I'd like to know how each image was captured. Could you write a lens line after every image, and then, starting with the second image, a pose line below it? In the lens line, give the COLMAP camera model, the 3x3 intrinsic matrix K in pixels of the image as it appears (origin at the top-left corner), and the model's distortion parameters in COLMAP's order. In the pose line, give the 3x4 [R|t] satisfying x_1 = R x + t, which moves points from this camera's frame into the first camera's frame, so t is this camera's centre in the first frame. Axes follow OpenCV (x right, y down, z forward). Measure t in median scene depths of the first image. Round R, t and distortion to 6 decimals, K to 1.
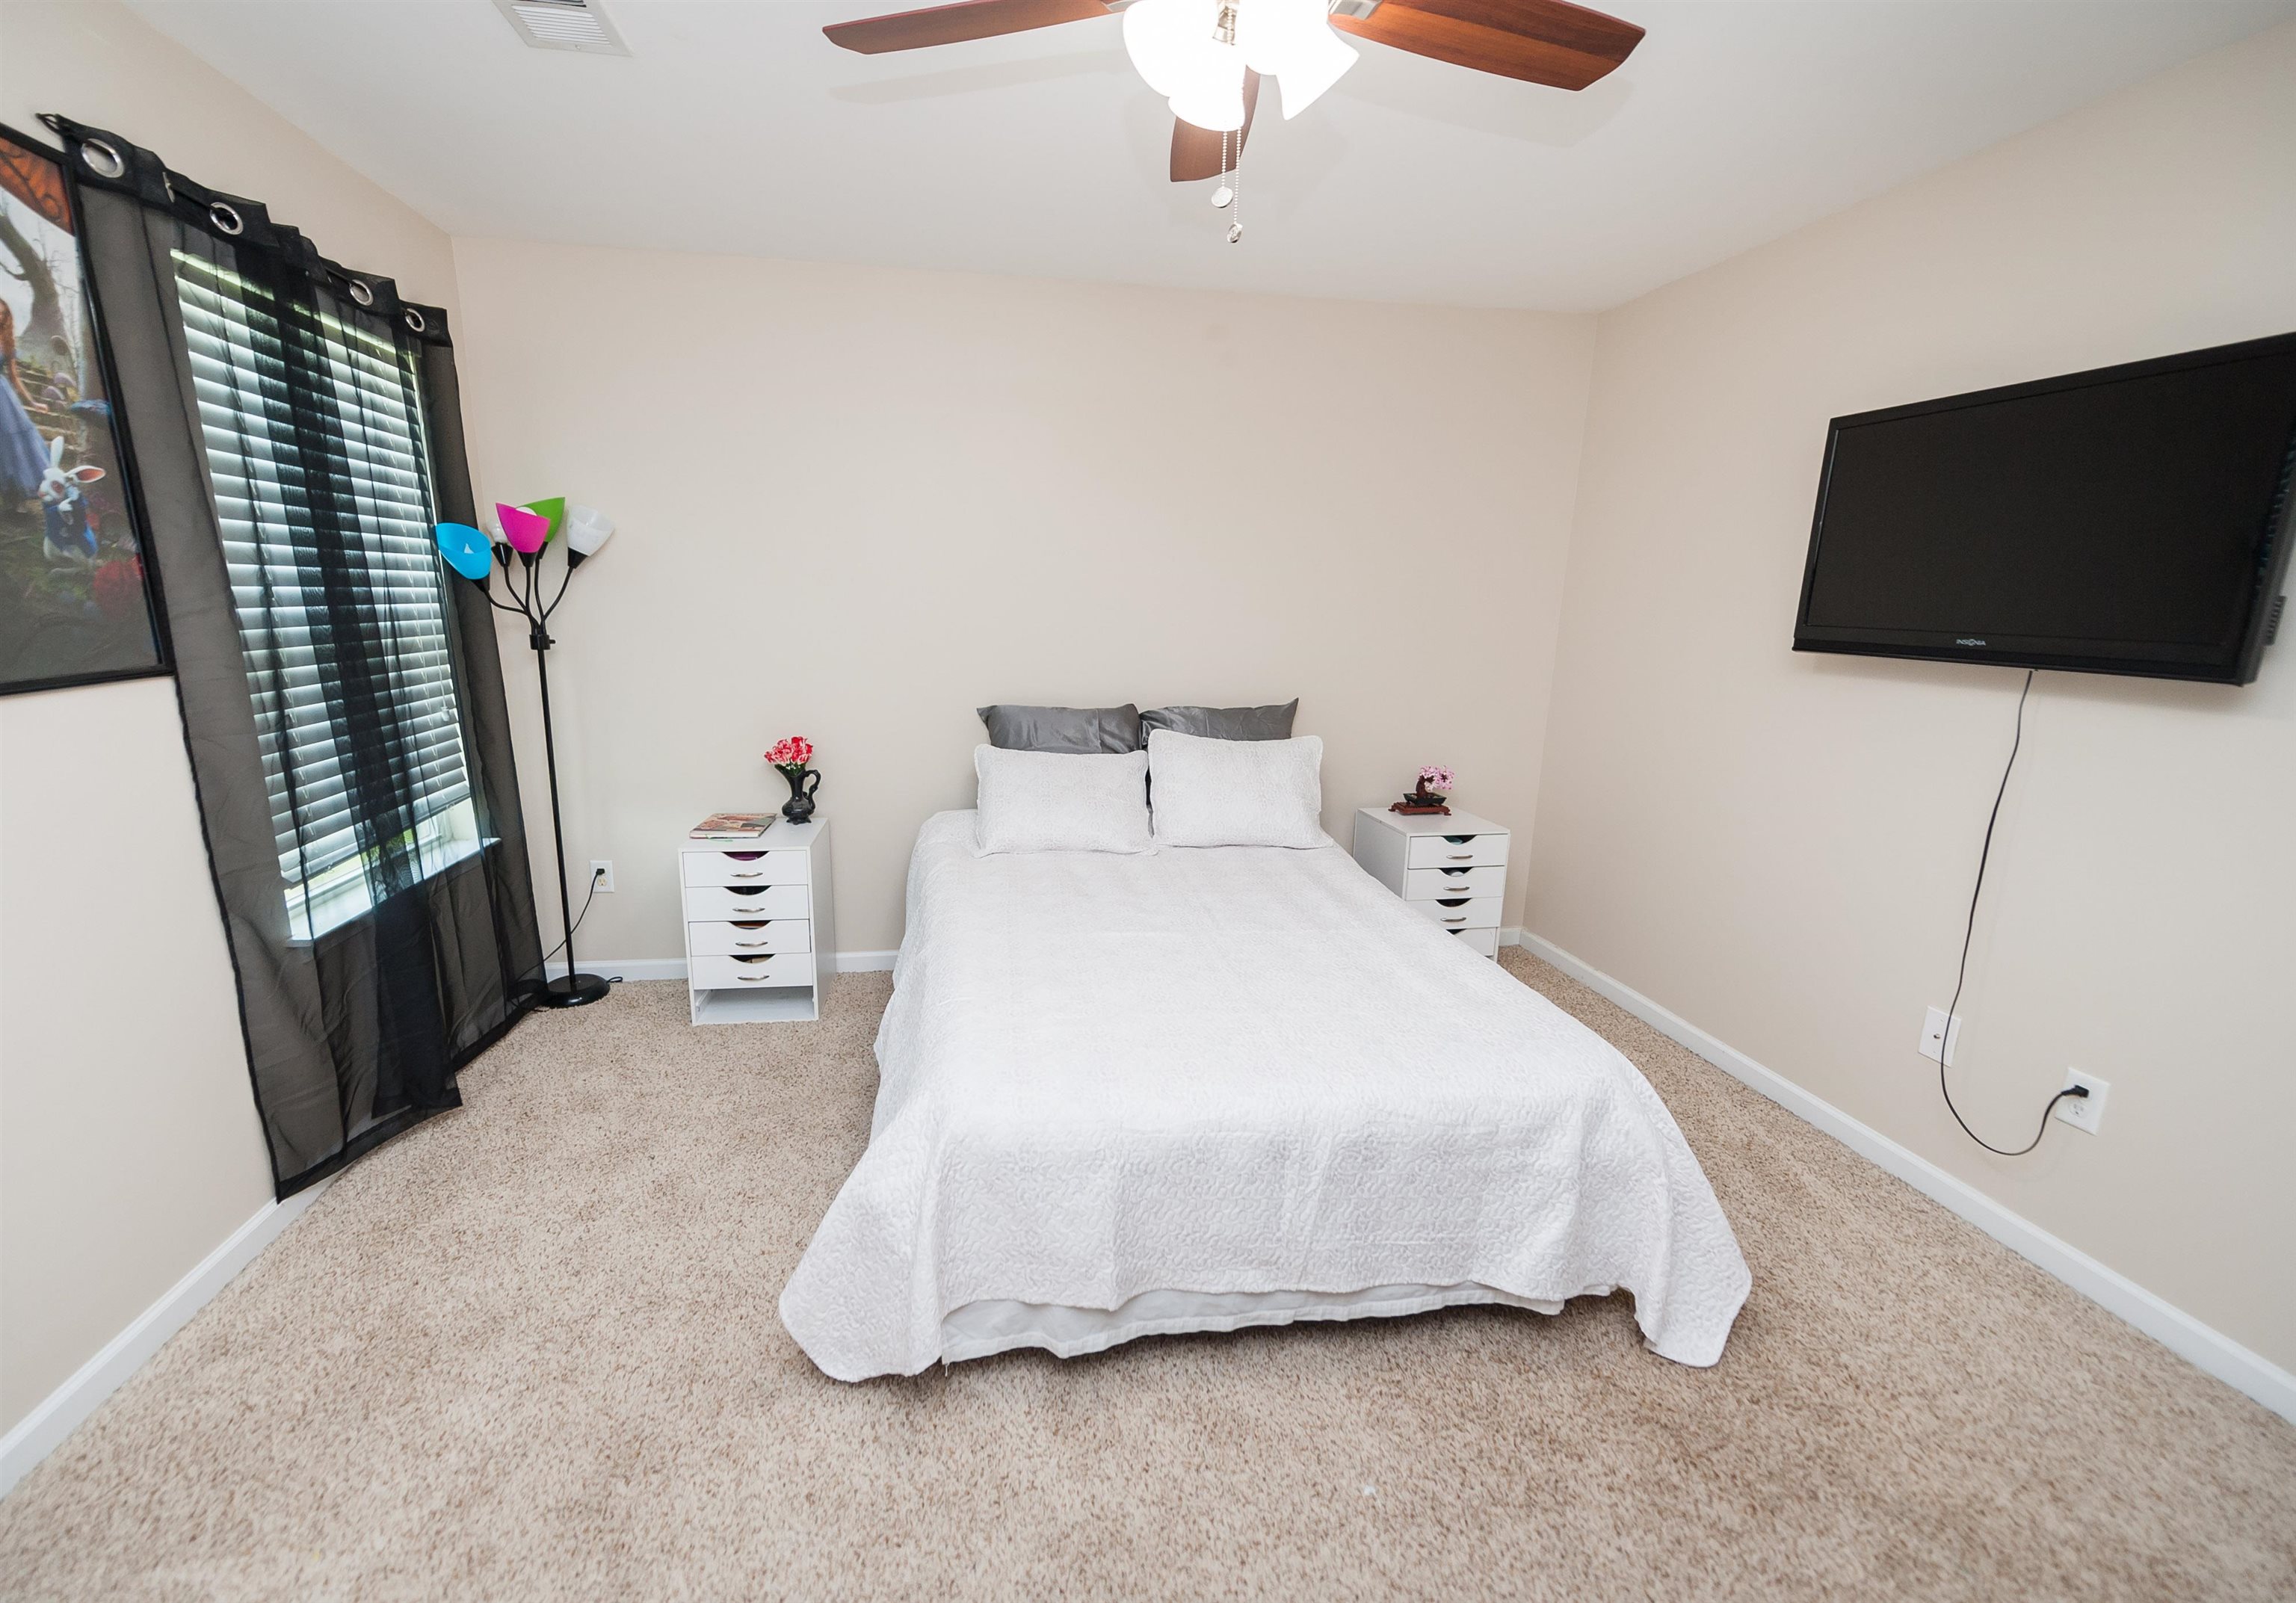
lens RADIAL K [[950.9, 0, 1148.0], [0, 950.9, 801.5], [0, 0, 1]] dist [-0.001302, -0.000353]
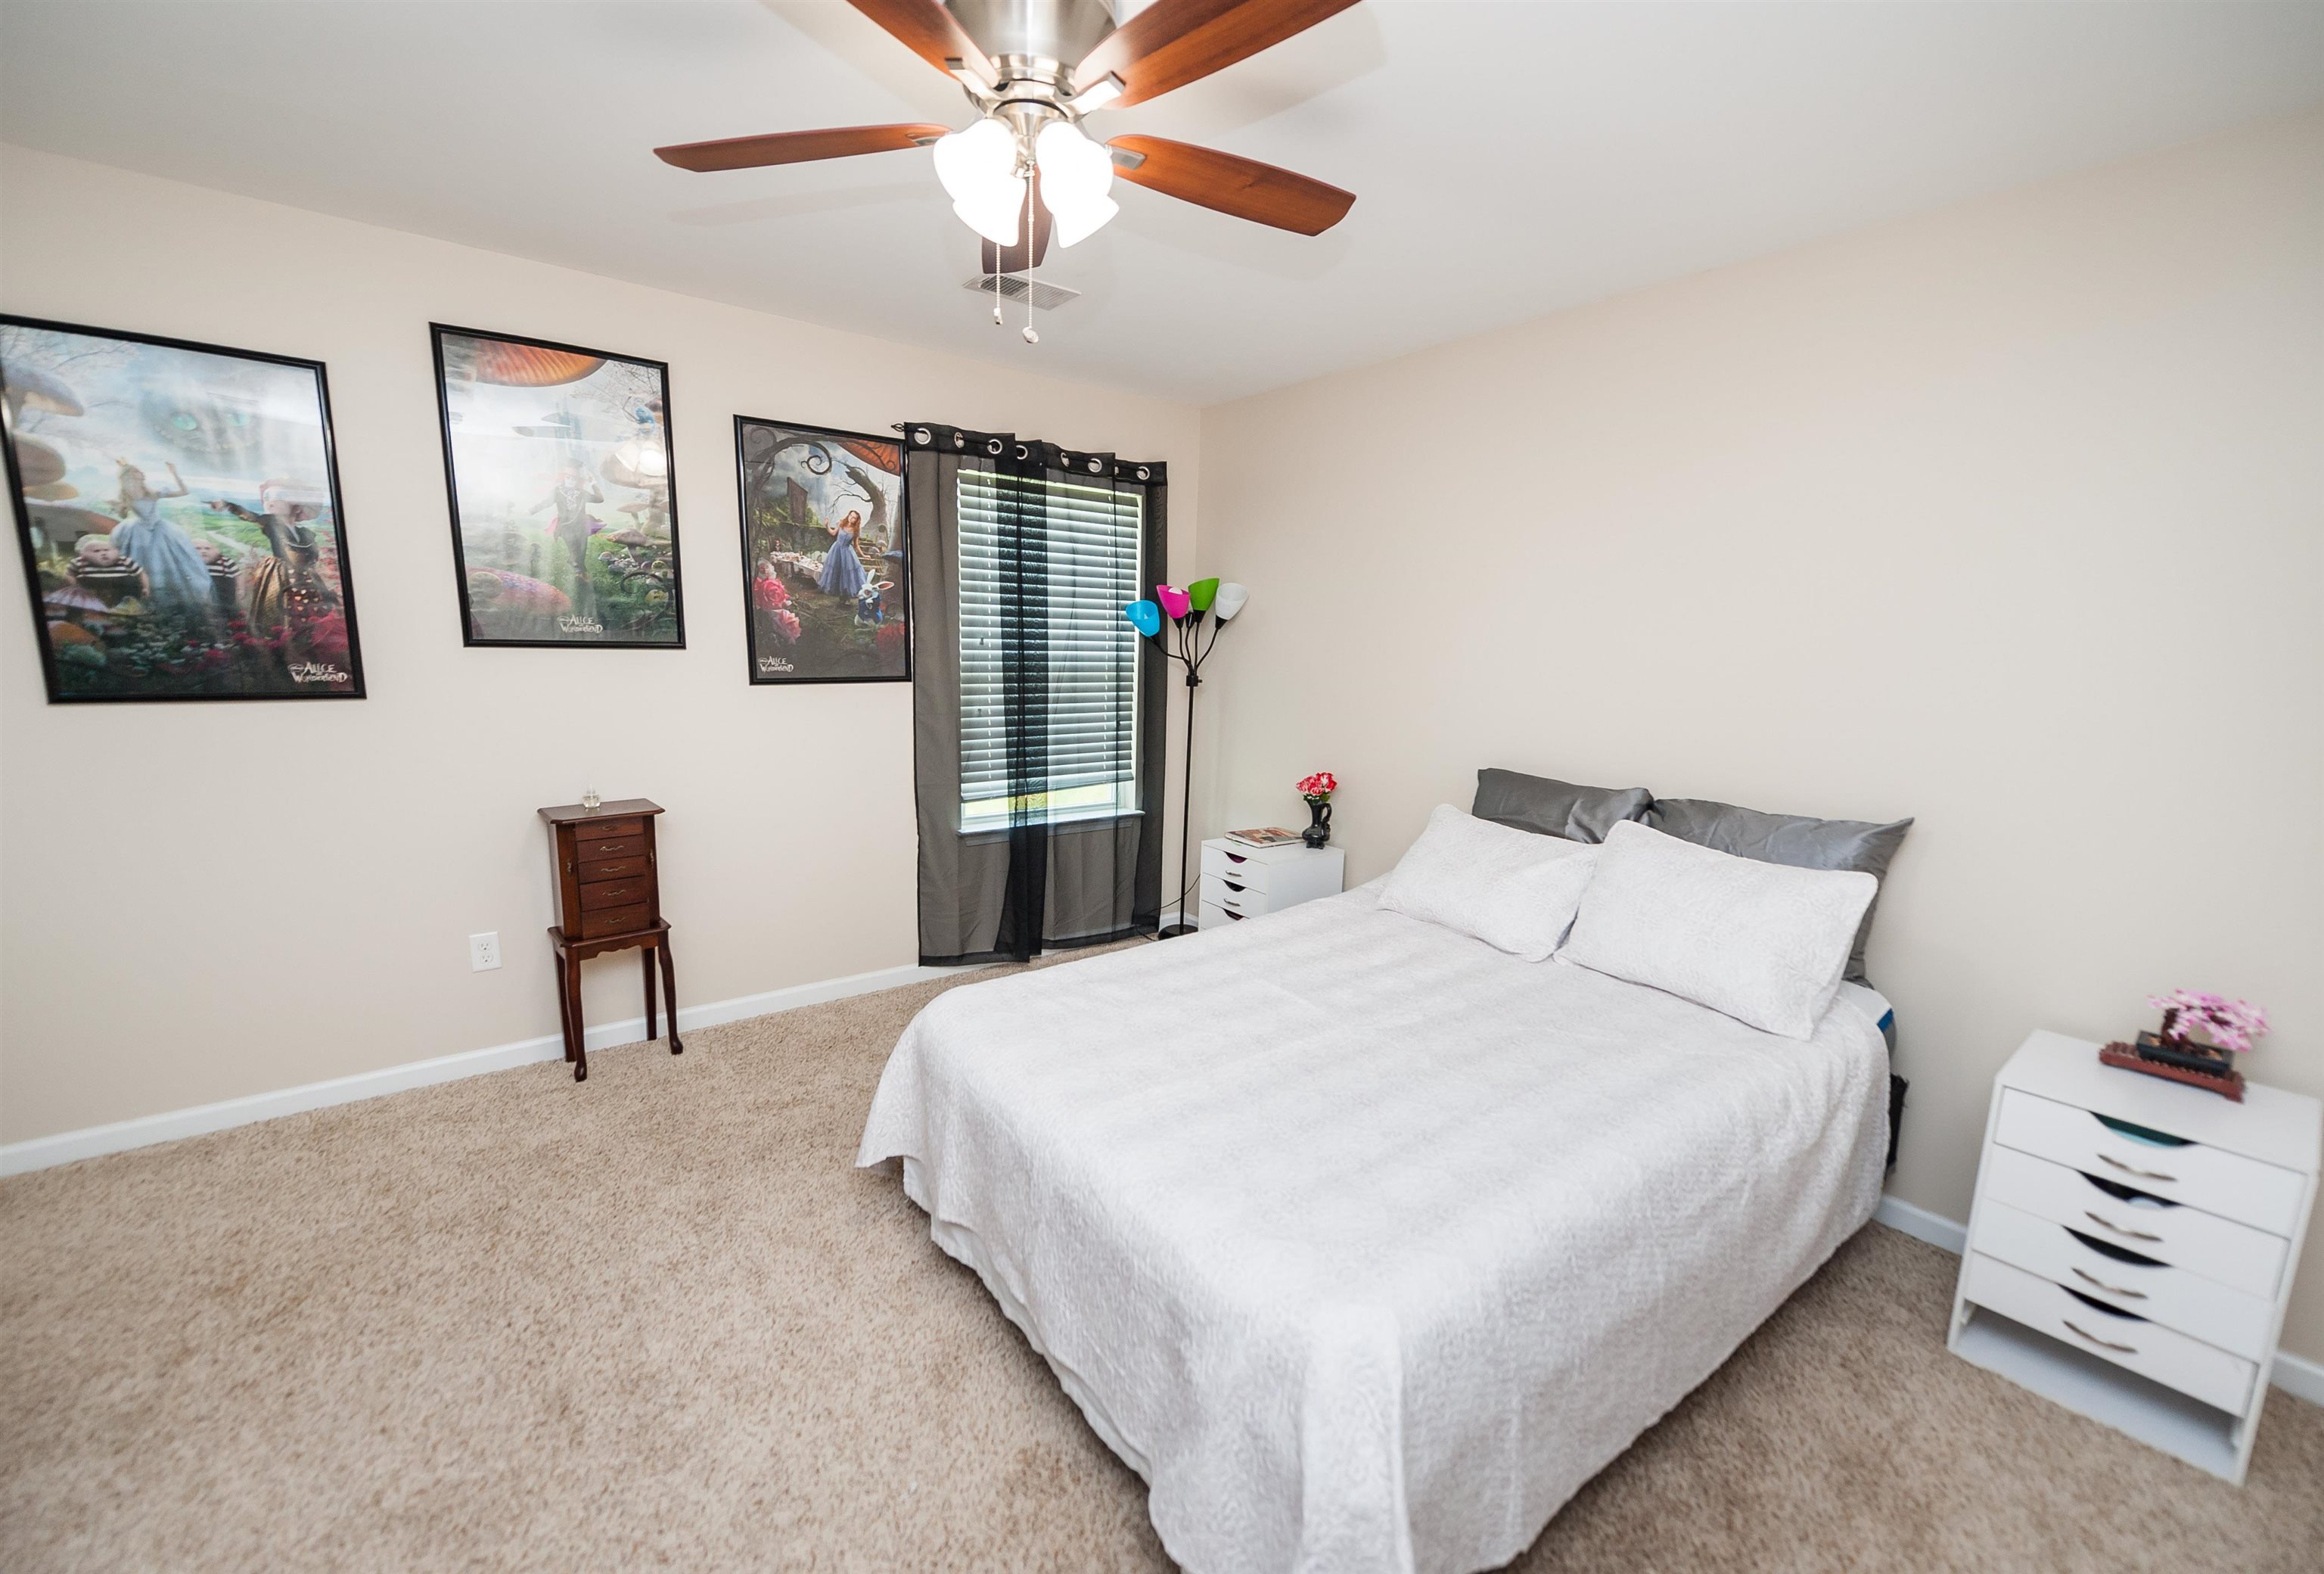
lens RADIAL K [[951.4, 0, 1162.0], [0, 951.4, 787.0], [0, 0, 1]] dist [0.000511, 0.000004]
pose [[0.463724, 0.135419, -0.875569, 0.908651], [-0.206385, 0.977574, 0.041889, -0.098810], [0.861606, 0.161279, 0.481273, 0.476246]]
